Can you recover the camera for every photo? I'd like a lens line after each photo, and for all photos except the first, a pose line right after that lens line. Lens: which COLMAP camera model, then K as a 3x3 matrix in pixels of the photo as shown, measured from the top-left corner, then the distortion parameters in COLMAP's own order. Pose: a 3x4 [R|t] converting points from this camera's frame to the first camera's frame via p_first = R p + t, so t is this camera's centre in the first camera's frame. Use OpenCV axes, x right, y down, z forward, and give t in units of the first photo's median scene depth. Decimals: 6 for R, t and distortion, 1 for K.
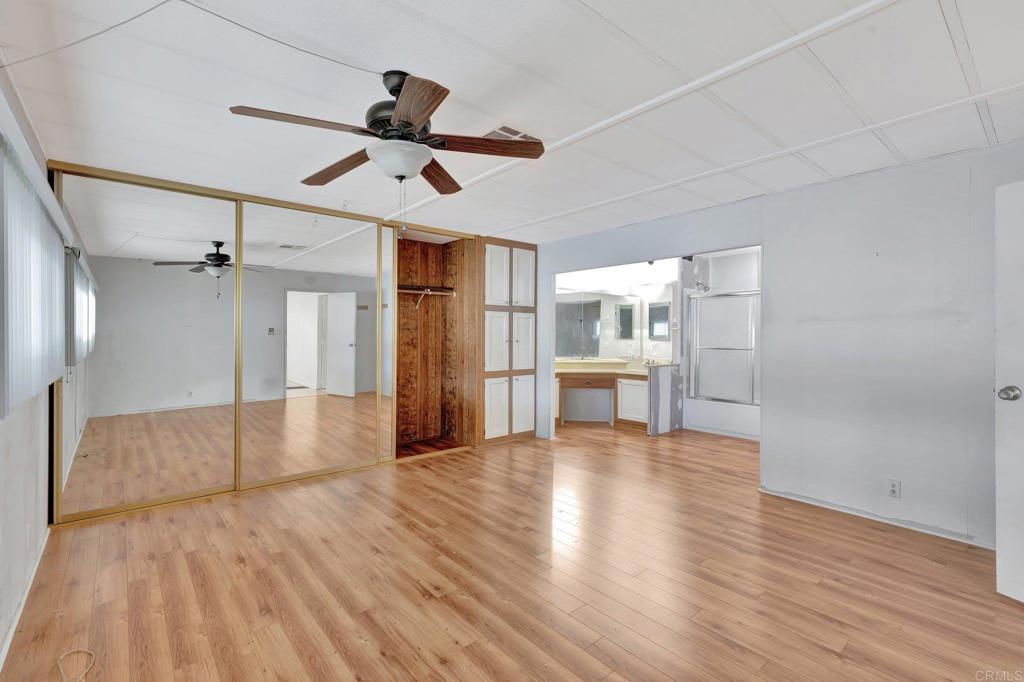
lens RADIAL K [[462.8, 0, 516.2], [0, 462.8, 336.5], [0, 0, 1]] dist [0.000469, 0.000609]
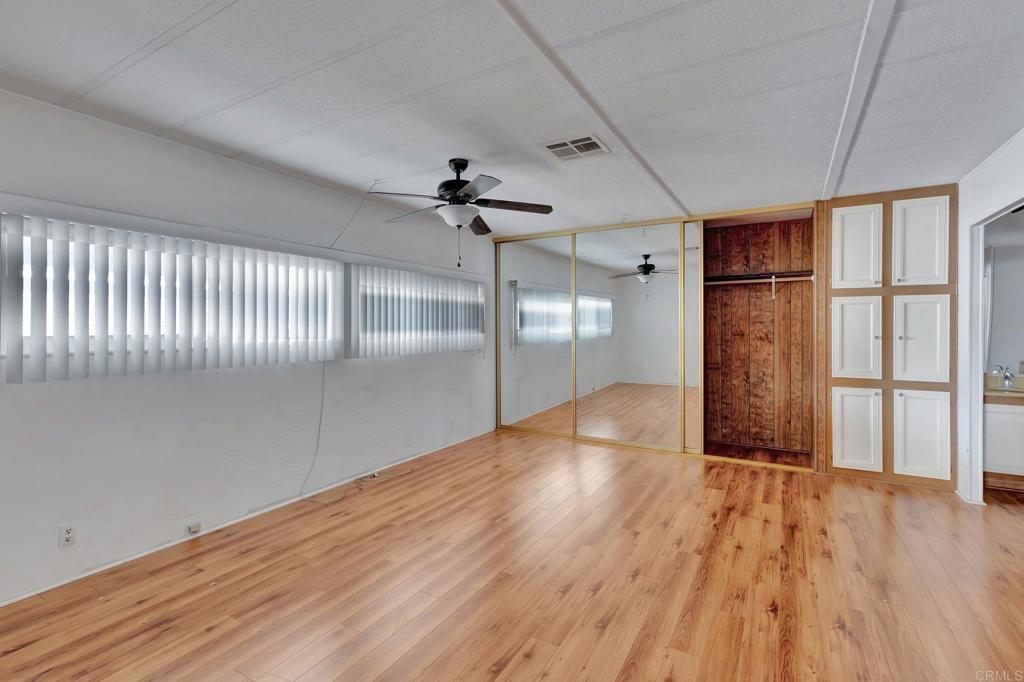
lens RADIAL K [[462.8, 0, 510.2], [0, 462.8, 333.3], [0, 0, 1]] dist [0.000469, 0.000609]
pose [[0.321905, 0.012401, -0.946691, 0.461975], [-0.000804, 0.999917, 0.012825, -0.005323], [0.946772, -0.003367, 0.321888, 0.246729]]
